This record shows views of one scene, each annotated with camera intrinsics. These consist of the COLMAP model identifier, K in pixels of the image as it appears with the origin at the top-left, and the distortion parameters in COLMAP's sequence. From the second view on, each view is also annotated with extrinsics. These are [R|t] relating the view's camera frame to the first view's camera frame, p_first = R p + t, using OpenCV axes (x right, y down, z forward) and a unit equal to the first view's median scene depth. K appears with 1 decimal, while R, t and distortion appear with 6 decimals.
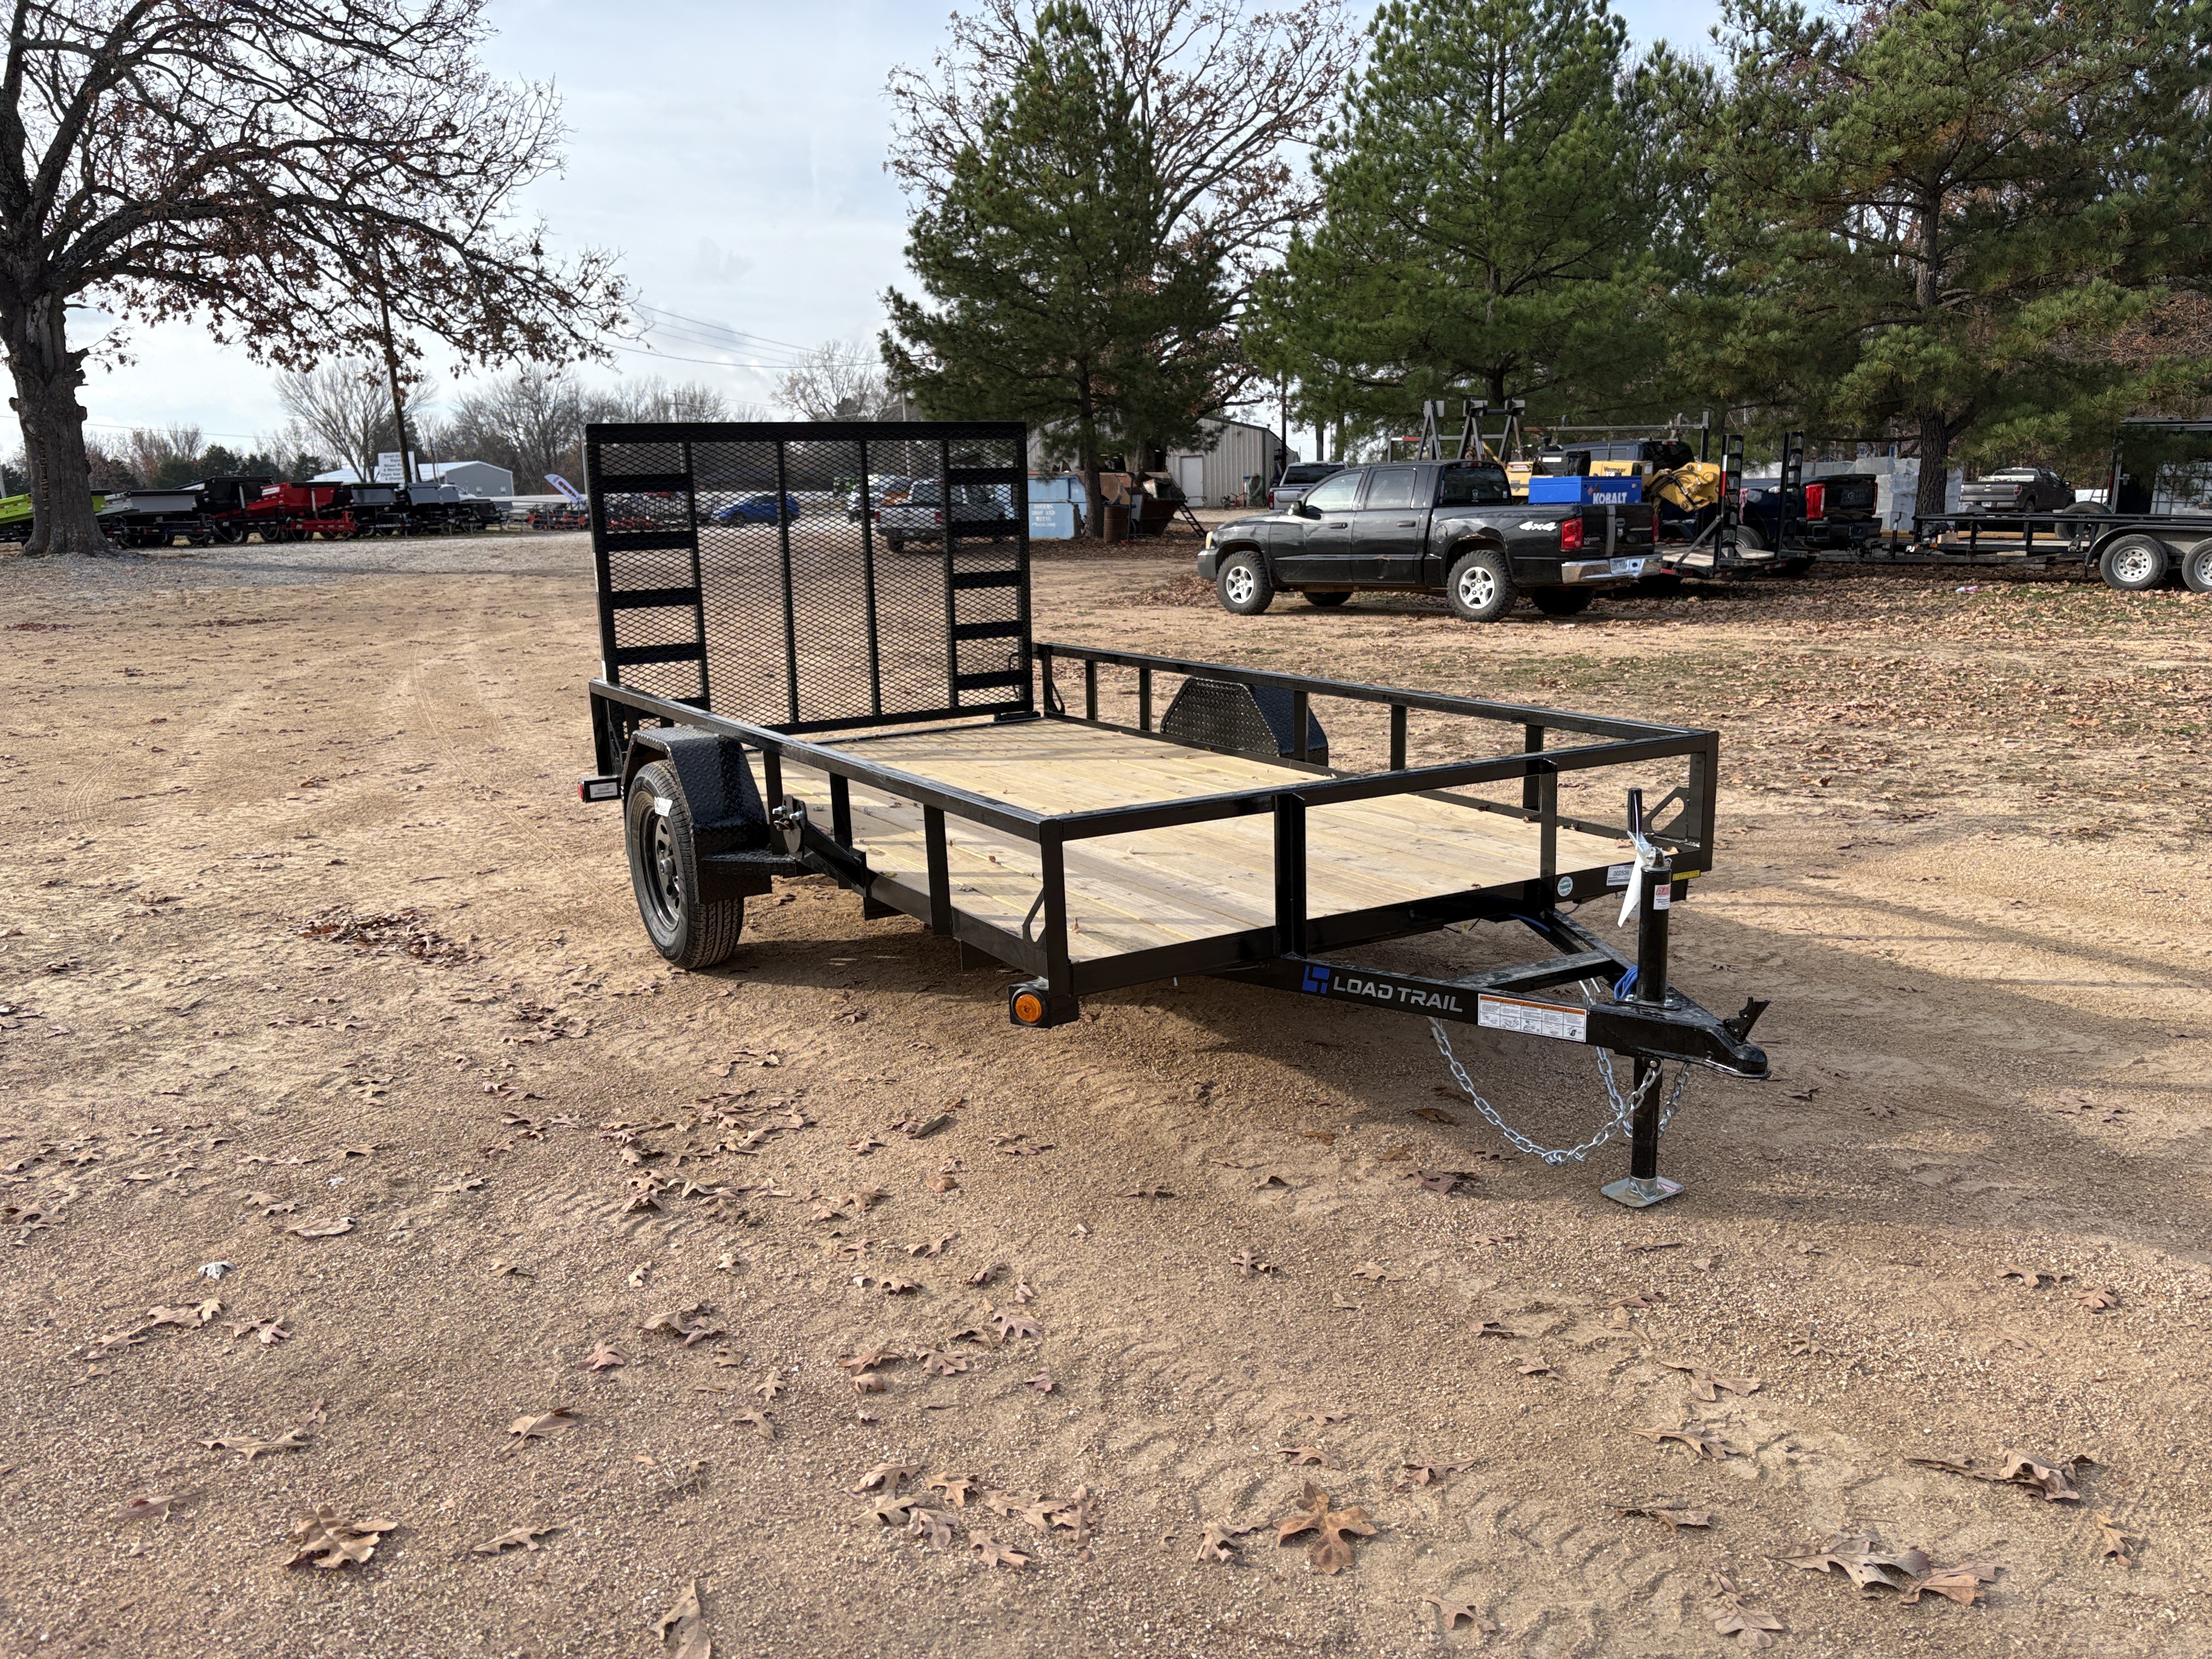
lens RADIAL K [[1631.5, 0, 1114.8], [0, 1631.5, 833.7], [0, 0, 1]] dist [0.051282, 0.003348]
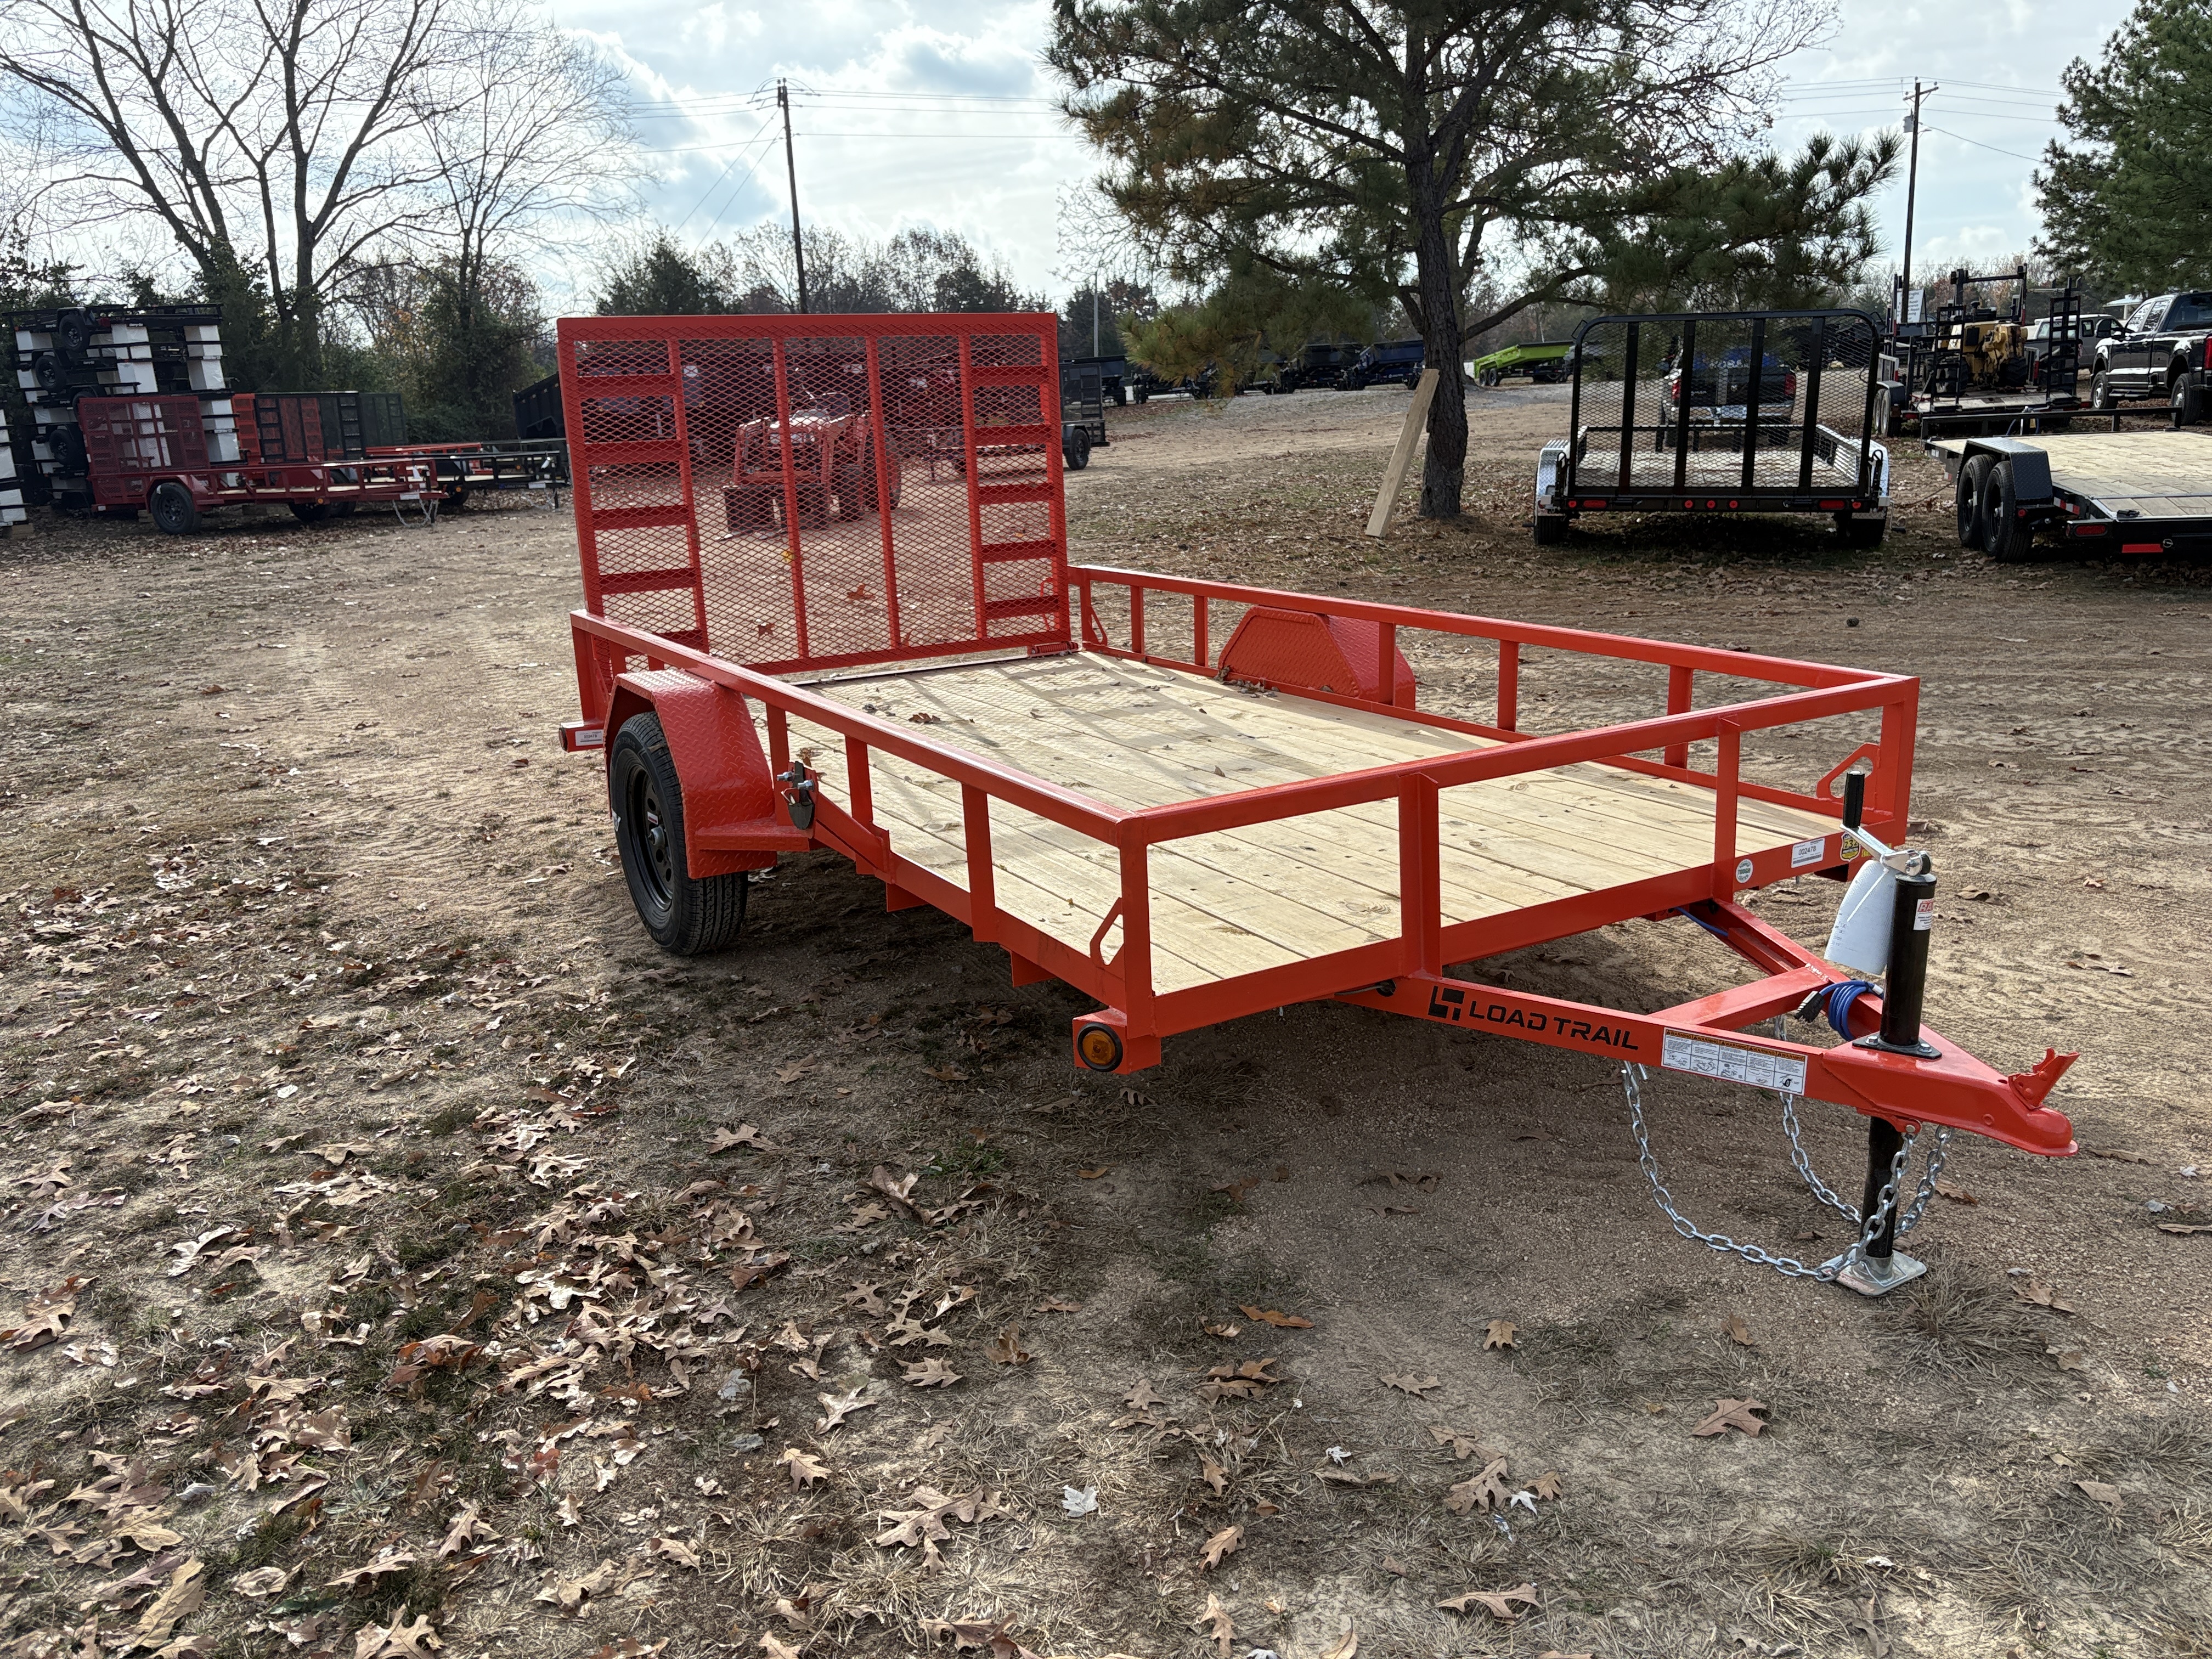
lens RADIAL K [[1631.5, 0, 1098.5], [0, 1631.5, 828.1], [0, 0, 1]] dist [0.051282, 0.003348]
pose [[0.999849, -0.007012, -0.015884, -0.027343], [0.007905, 0.998349, 0.056884, -0.031613], [0.015459, -0.057001, 0.998254, 0.142055]]
